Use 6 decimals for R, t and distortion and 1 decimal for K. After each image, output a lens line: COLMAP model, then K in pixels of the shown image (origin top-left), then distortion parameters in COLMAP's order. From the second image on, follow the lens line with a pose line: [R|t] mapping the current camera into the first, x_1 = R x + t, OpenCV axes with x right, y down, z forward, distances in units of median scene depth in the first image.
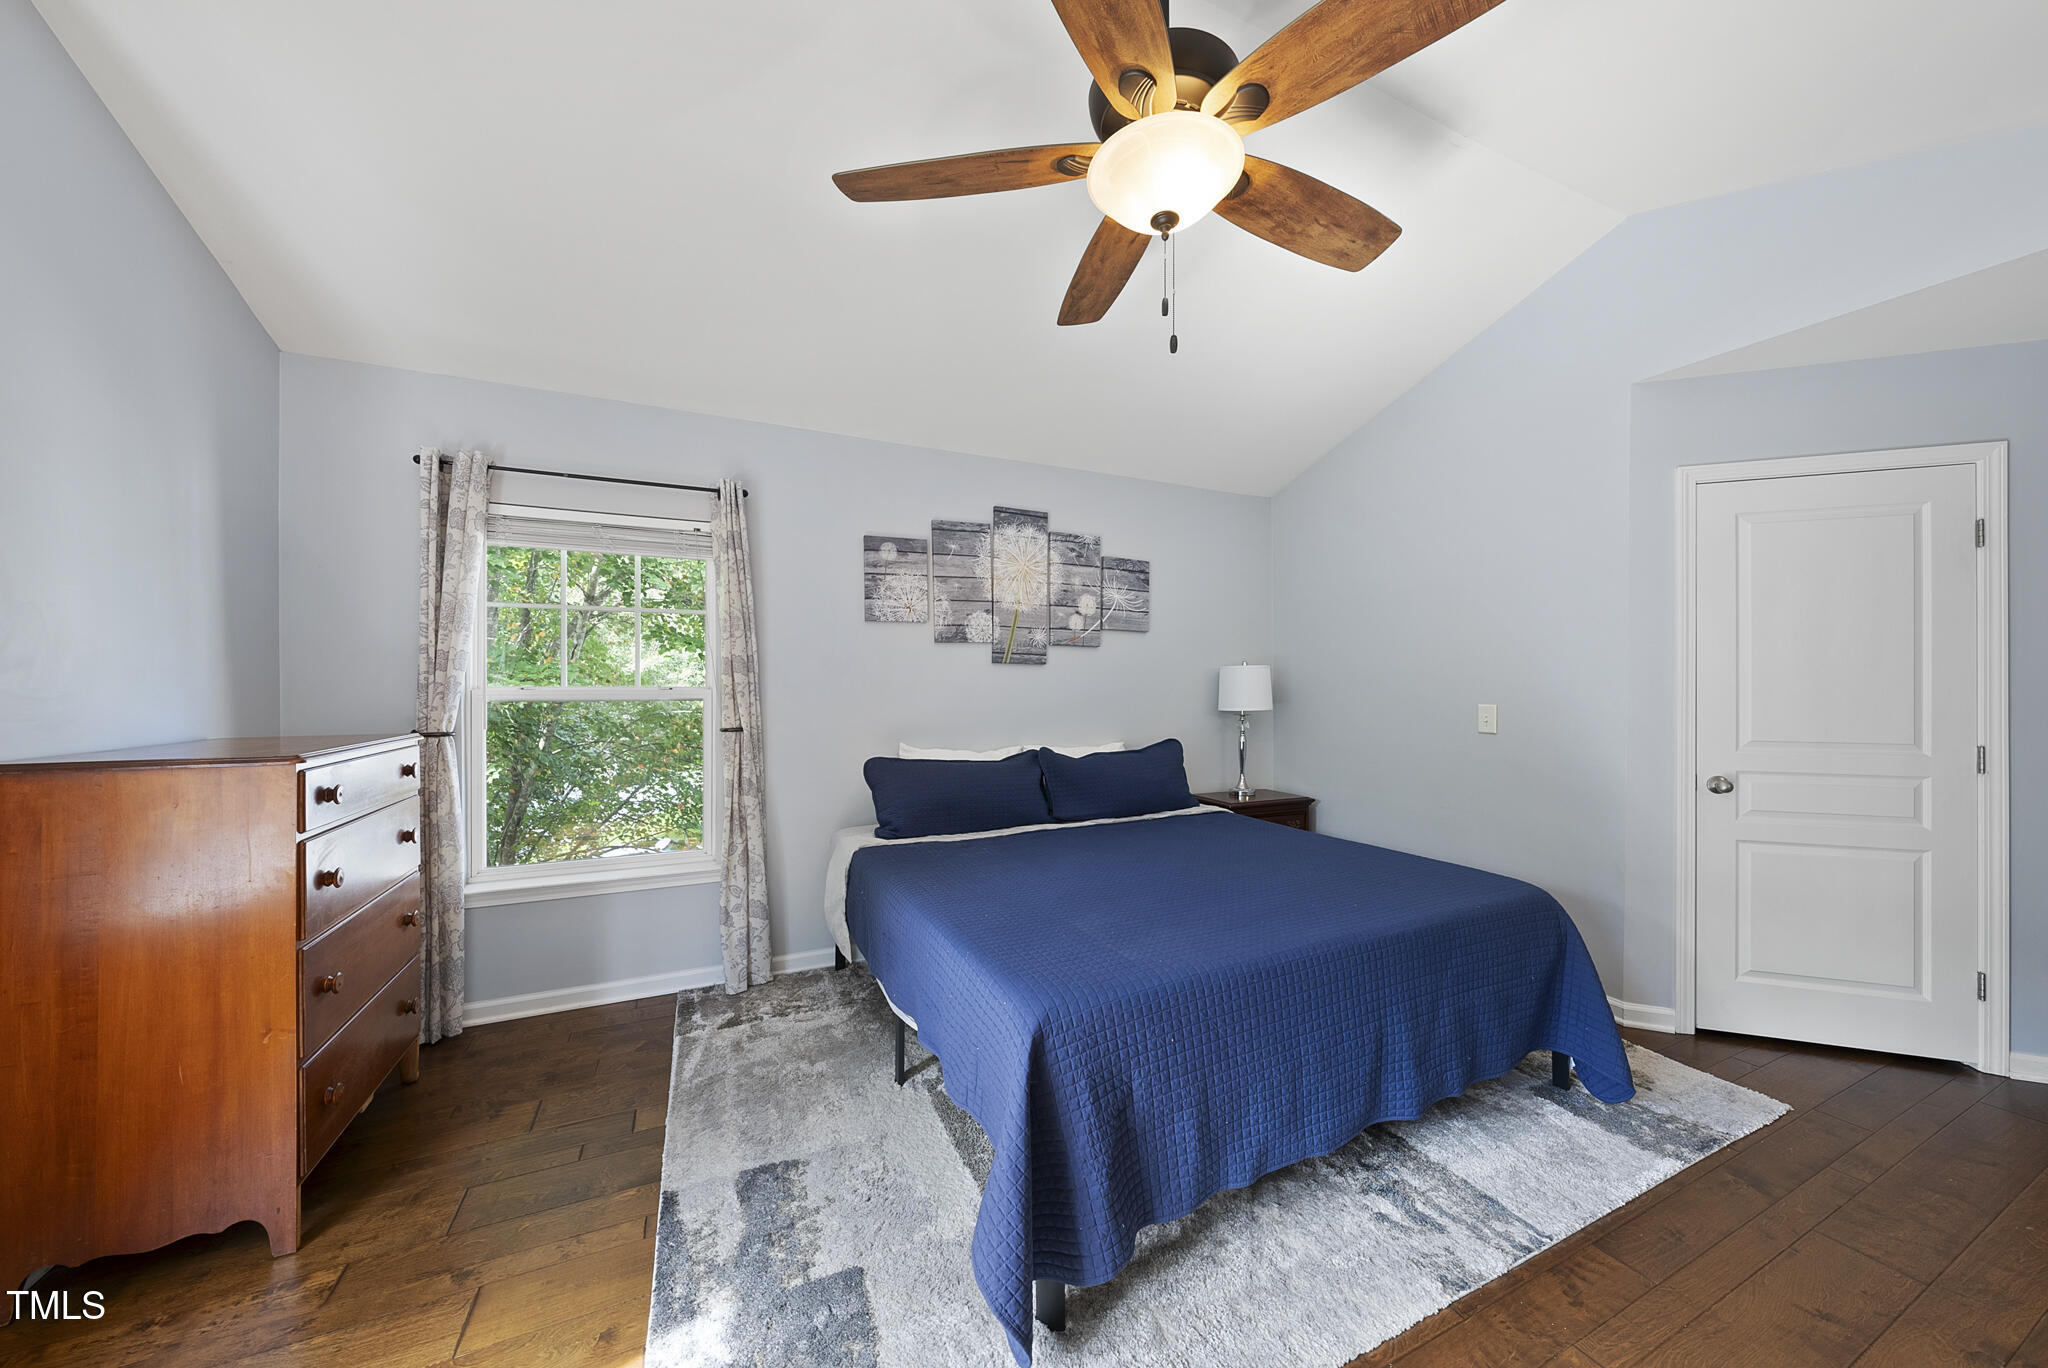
lens RADIAL K [[711.3, 0, 1028.3], [0, 711.3, 693.7], [0, 0, 1]] dist [-0.002039, -0.000317]
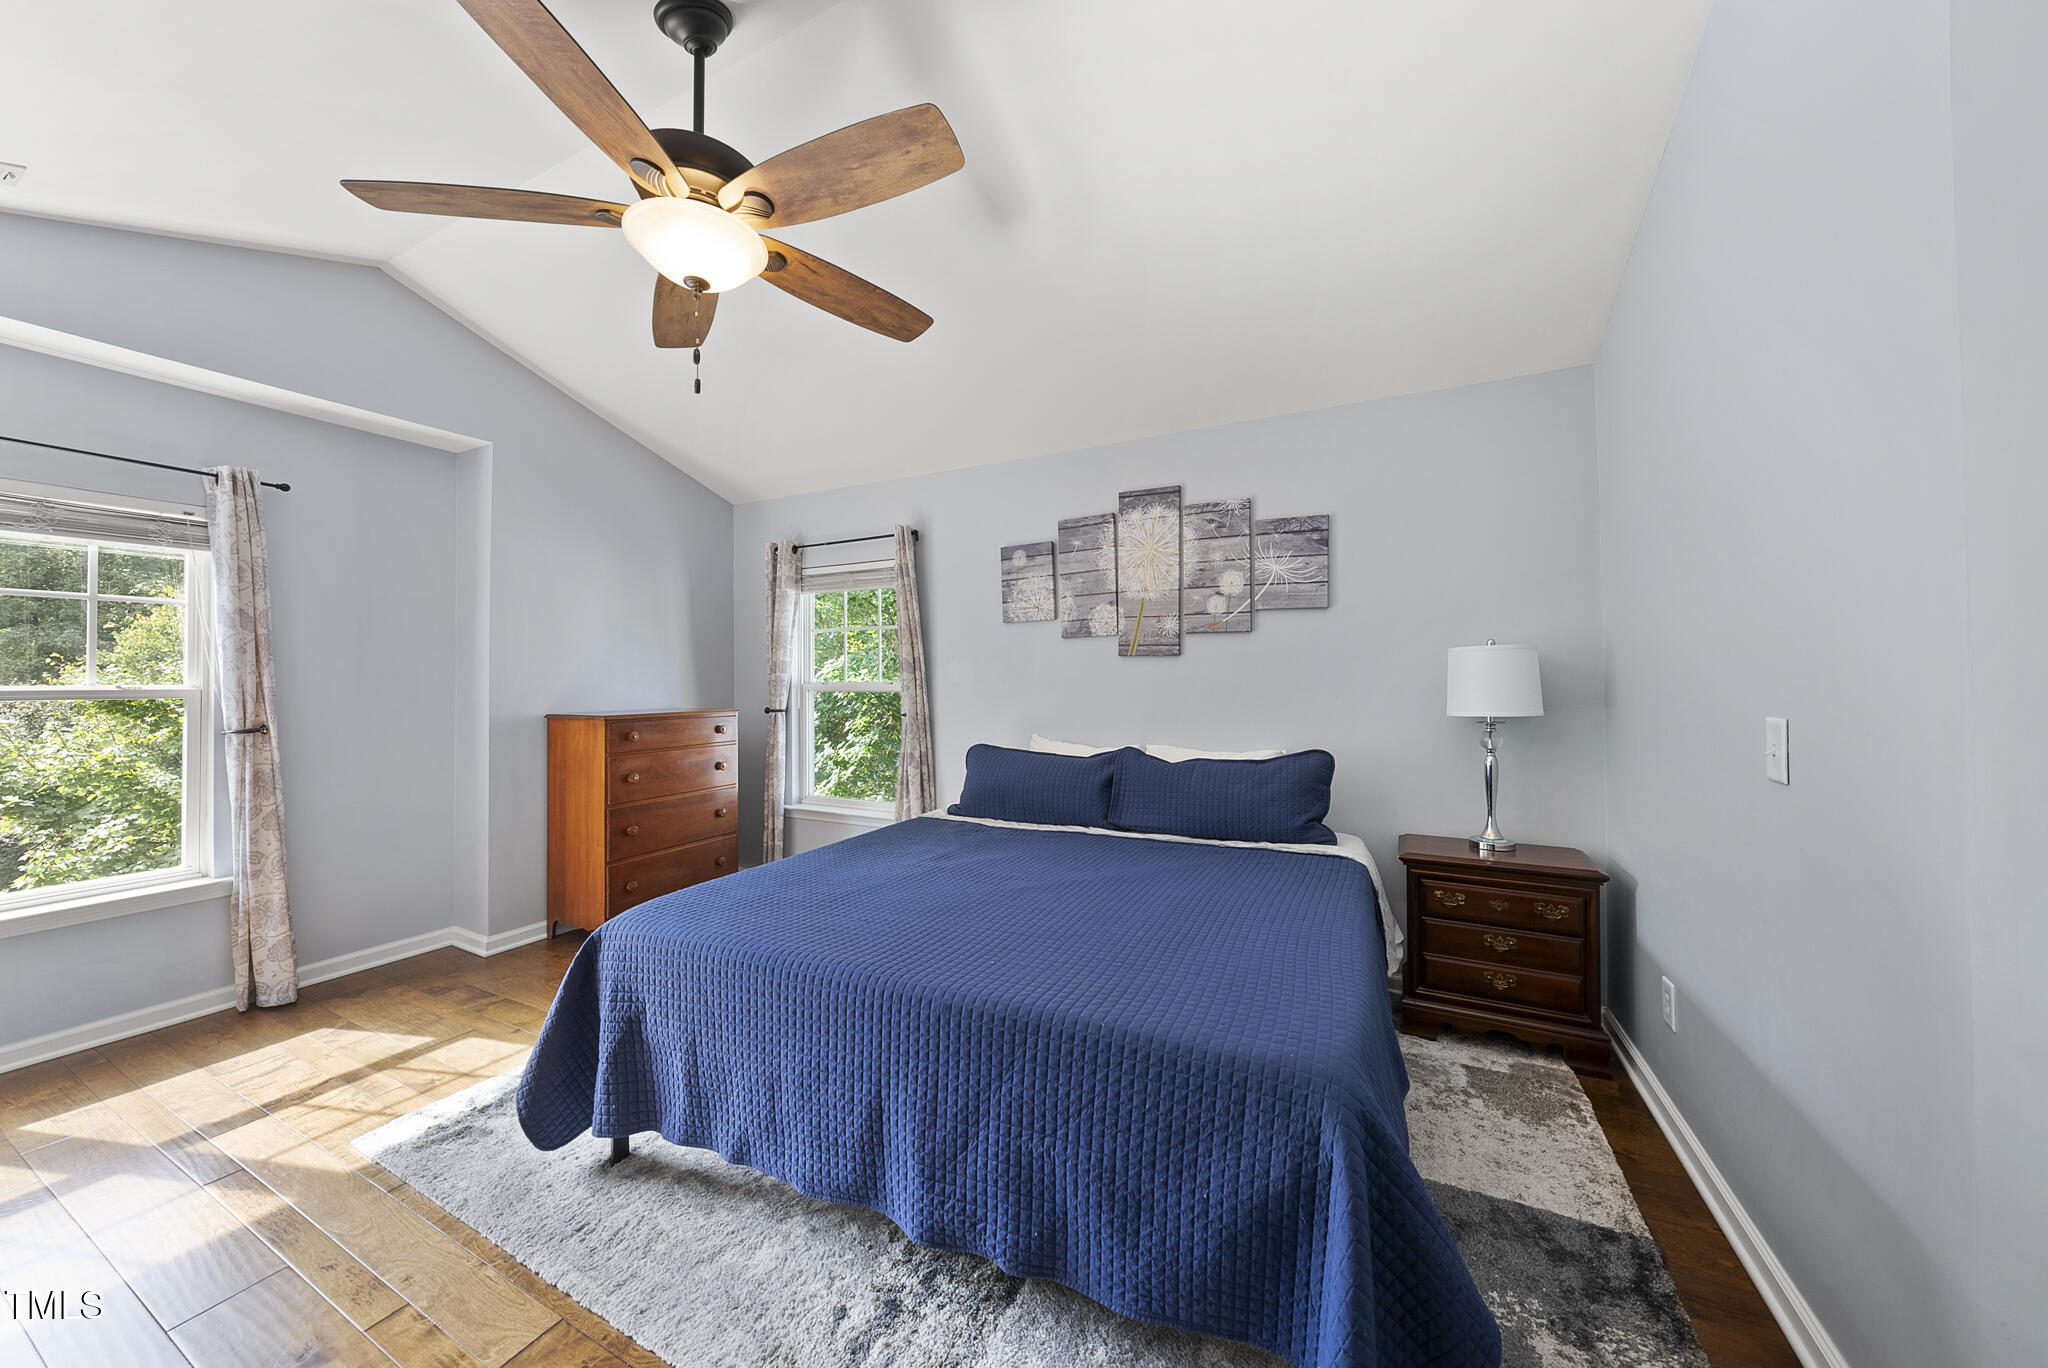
lens RADIAL K [[711.3, 0, 1024.0], [0, 711.3, 677.5], [0, 0, 1]] dist [-0.002039, -0.000317]
pose [[0.610710, -0.007541, -0.791818, 0.630439], [-0.003752, 0.999916, -0.012416, -0.002219], [0.791845, 0.010553, 0.610631, 0.315033]]
